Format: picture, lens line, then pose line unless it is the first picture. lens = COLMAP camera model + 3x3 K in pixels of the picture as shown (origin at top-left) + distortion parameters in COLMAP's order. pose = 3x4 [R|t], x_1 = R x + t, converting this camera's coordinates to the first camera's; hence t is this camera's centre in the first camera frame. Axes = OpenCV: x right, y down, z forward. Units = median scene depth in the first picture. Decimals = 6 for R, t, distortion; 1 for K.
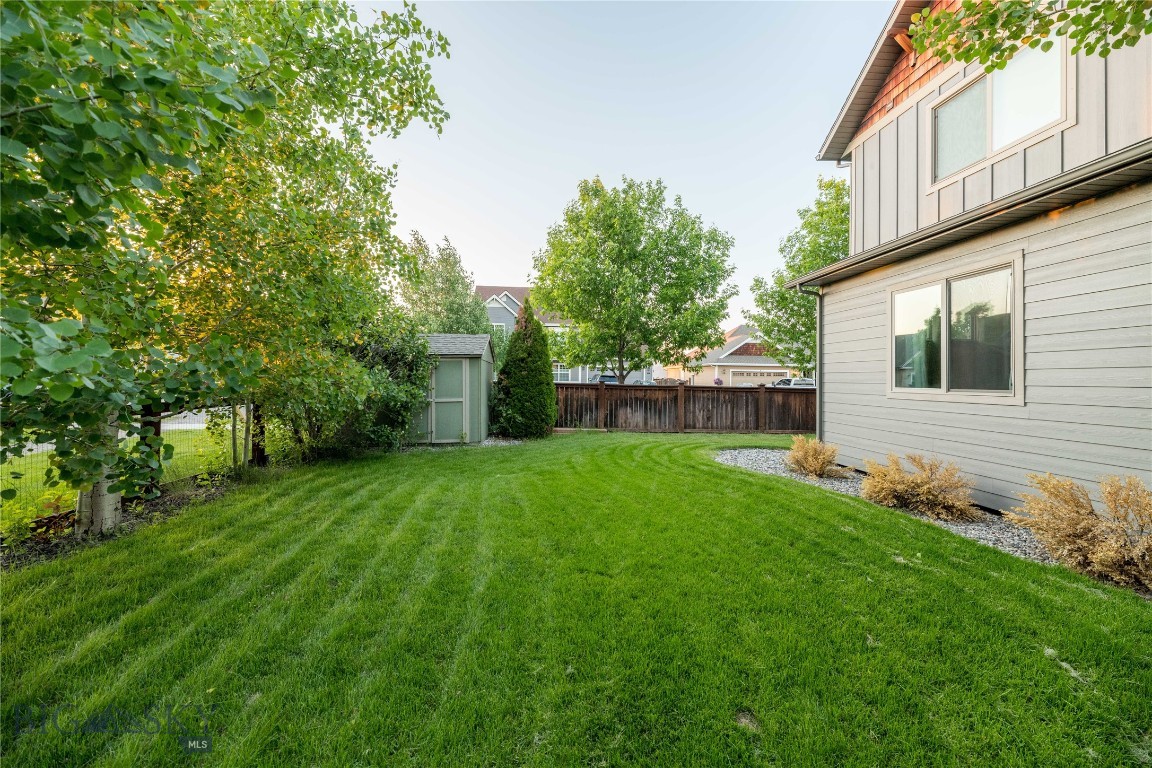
lens RADIAL K [[468.3, 0, 563.8], [0, 468.3, 380.9], [0, 0, 1]] dist [0.001573, 0.000007]
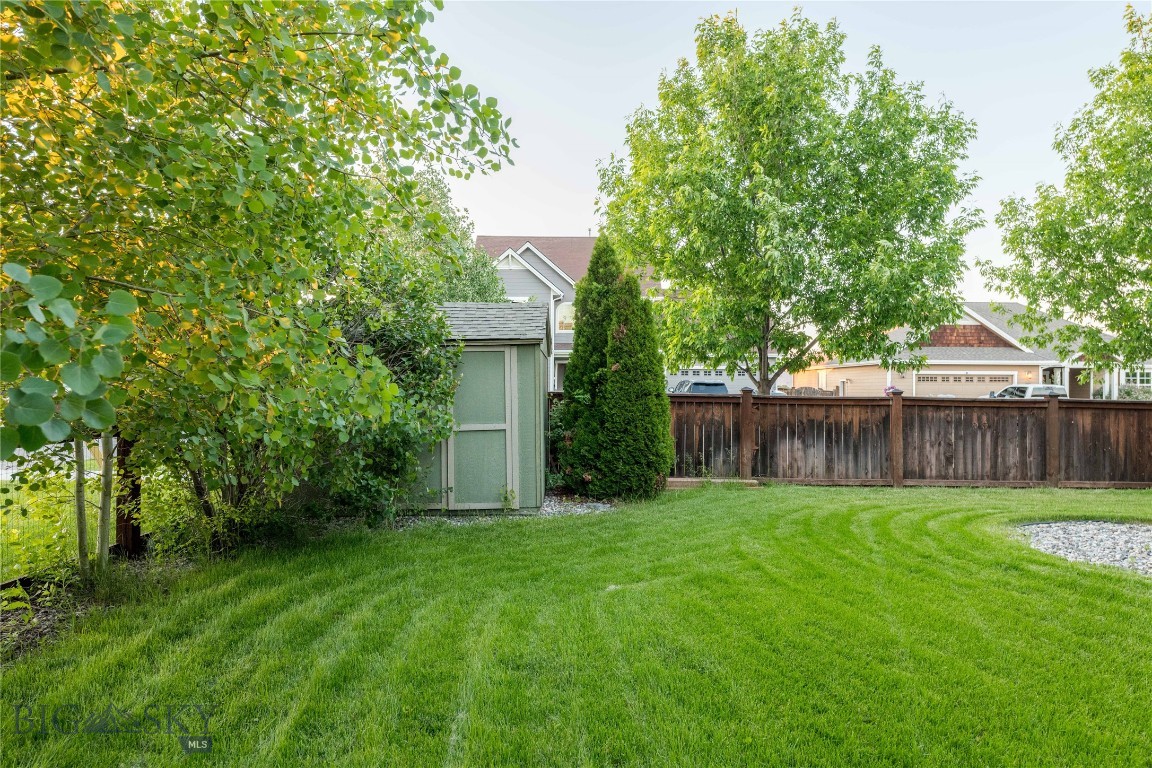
lens RADIAL K [[782.6, 0, 568.7], [0, 782.6, 383.7], [0, 0, 1]] dist [0.000799, -0.000091]
pose [[0.997629, -0.007961, -0.068354, -0.059661], [0.007178, 0.999906, -0.011689, 0.002474], [0.068441, 0.011171, 0.997593, 0.094358]]
